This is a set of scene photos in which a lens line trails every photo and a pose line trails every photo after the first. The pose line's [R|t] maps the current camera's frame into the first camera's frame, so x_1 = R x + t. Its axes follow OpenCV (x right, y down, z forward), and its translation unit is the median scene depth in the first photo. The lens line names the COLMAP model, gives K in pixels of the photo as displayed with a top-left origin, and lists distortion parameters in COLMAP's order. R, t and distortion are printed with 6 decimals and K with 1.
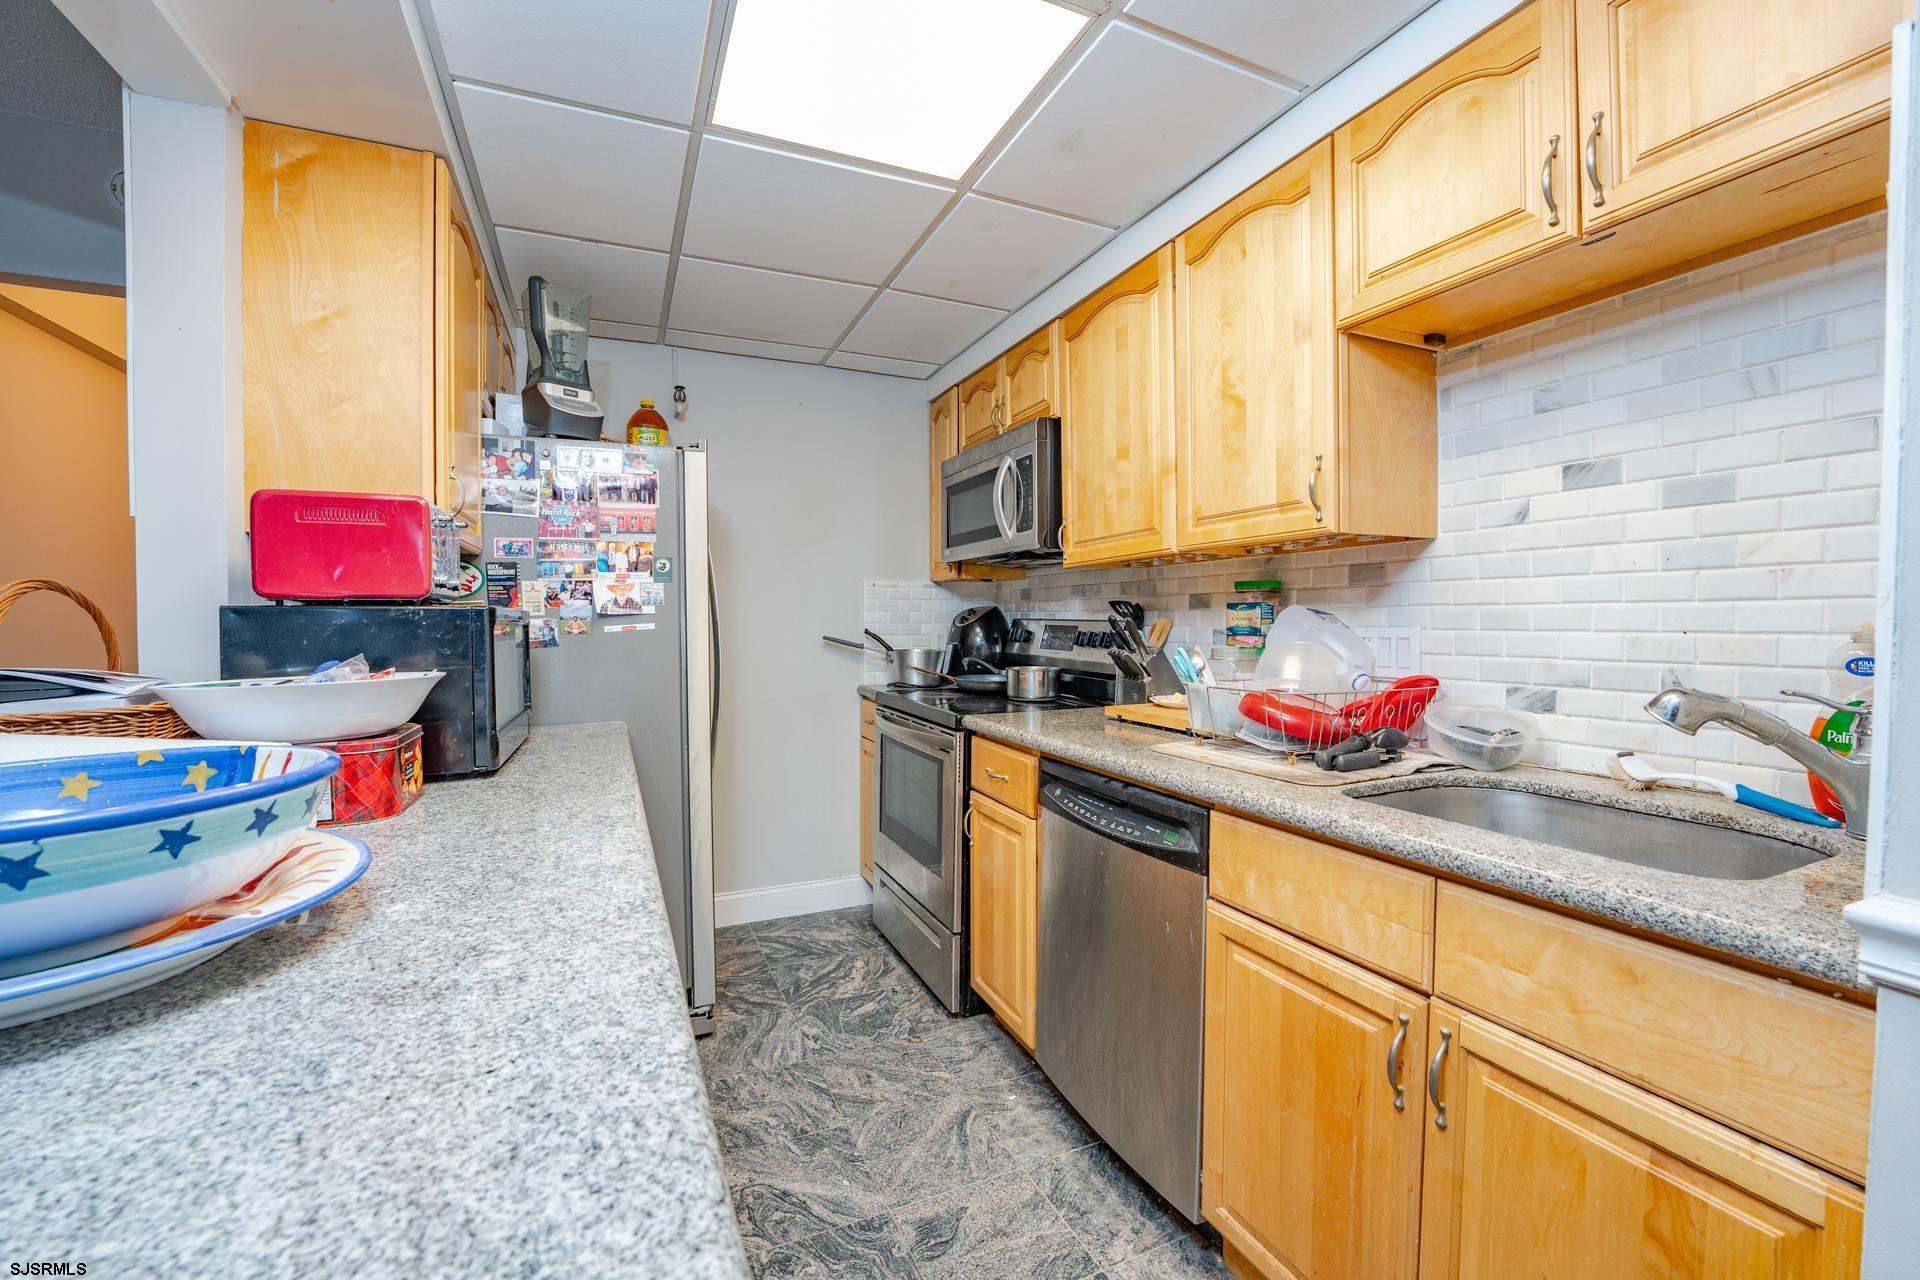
lens RADIAL K [[784.5, 0, 968.2], [0, 784.5, 637.5], [0, 0, 1]] dist [-0.027119, 0.000223]
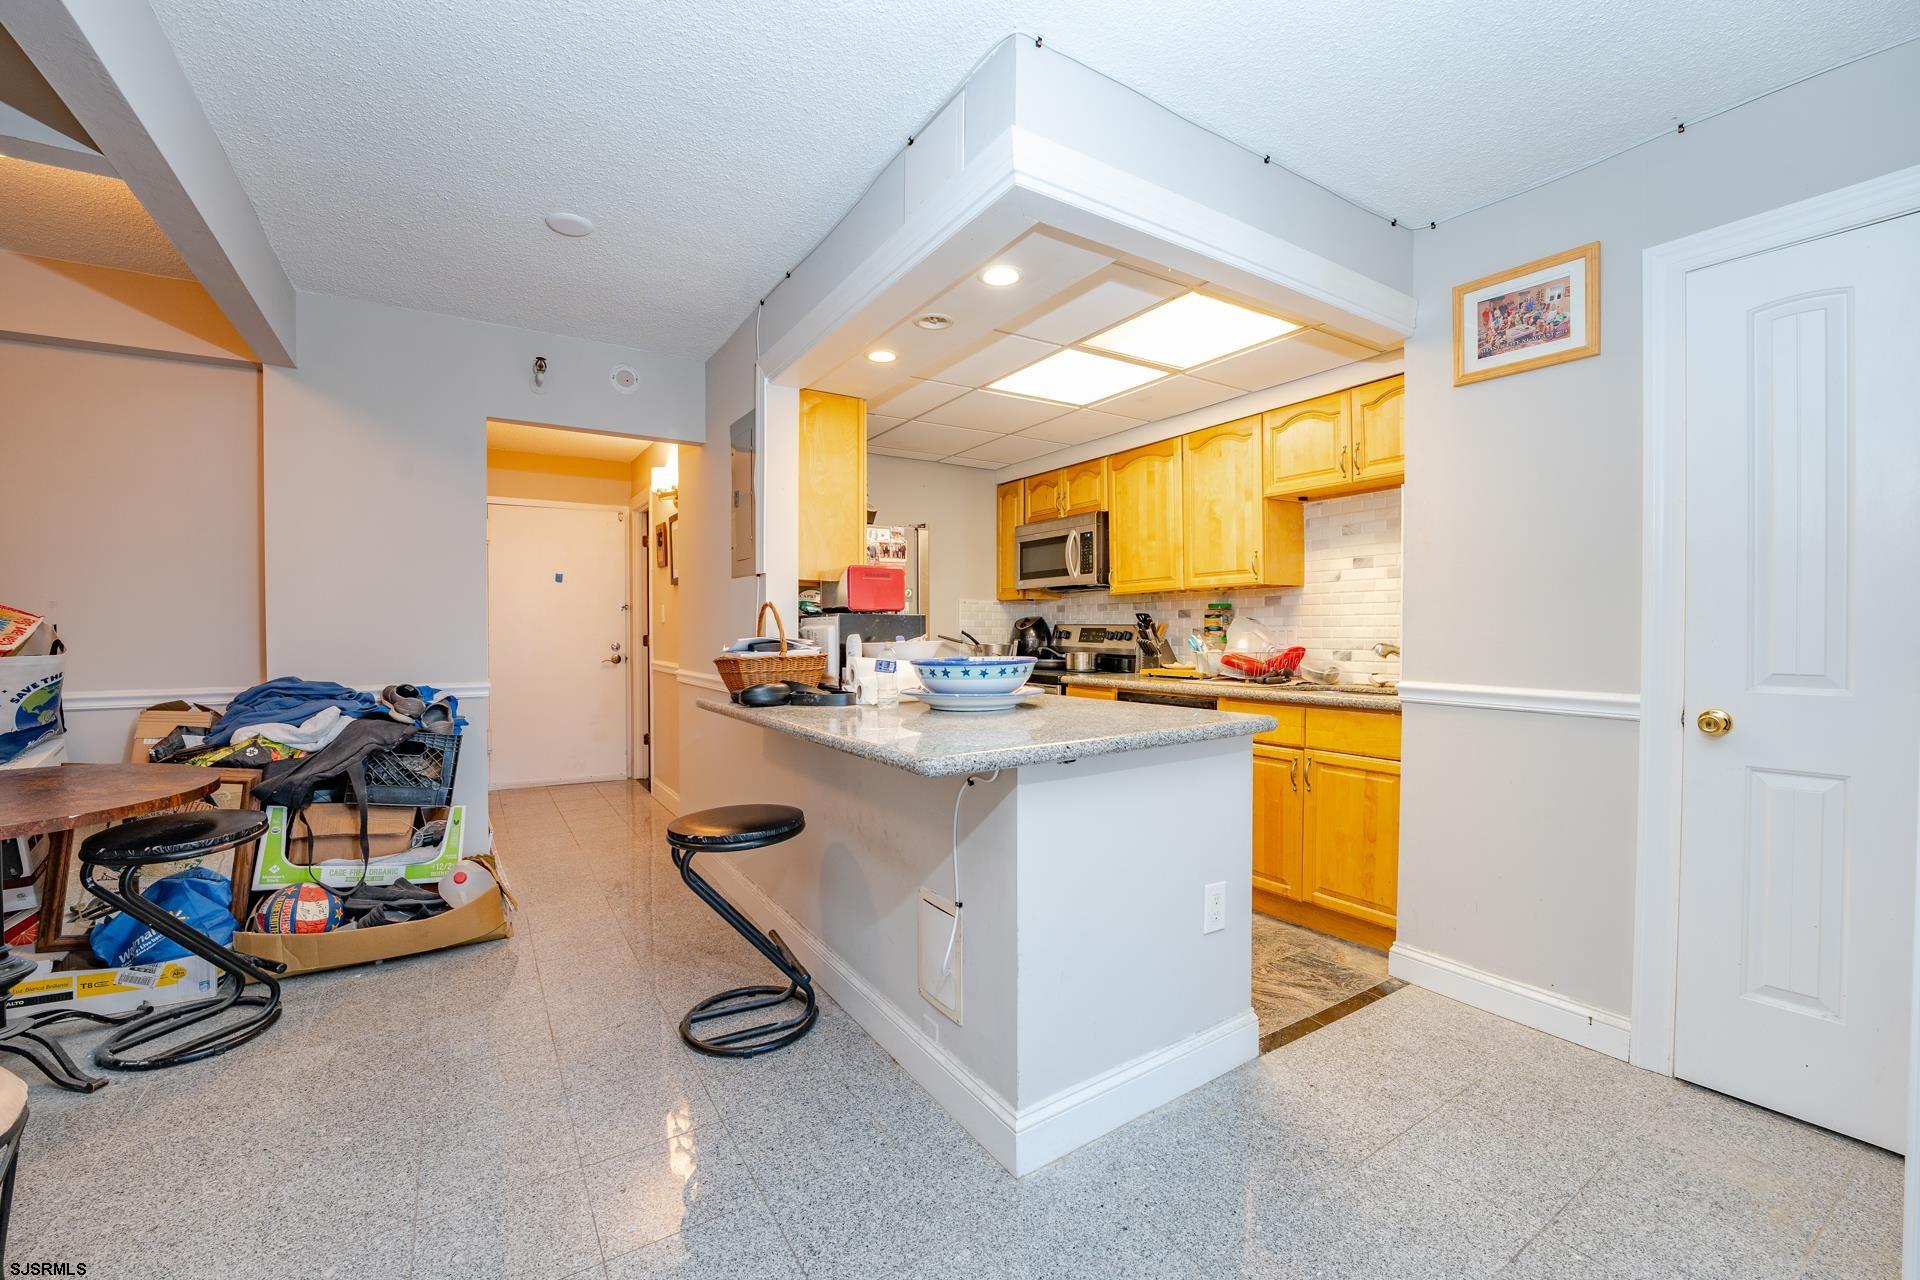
lens RADIAL K [[784.5, 0, 968.2], [0, 784.5, 637.5], [0, 0, 1]] dist [-0.027119, 0.000223]
pose [[0.990447, 0.001535, 0.137882, -0.577139], [0.000660, 0.999874, -0.015872, 0.047850], [-0.137889, 0.015811, 0.990321, -0.947472]]
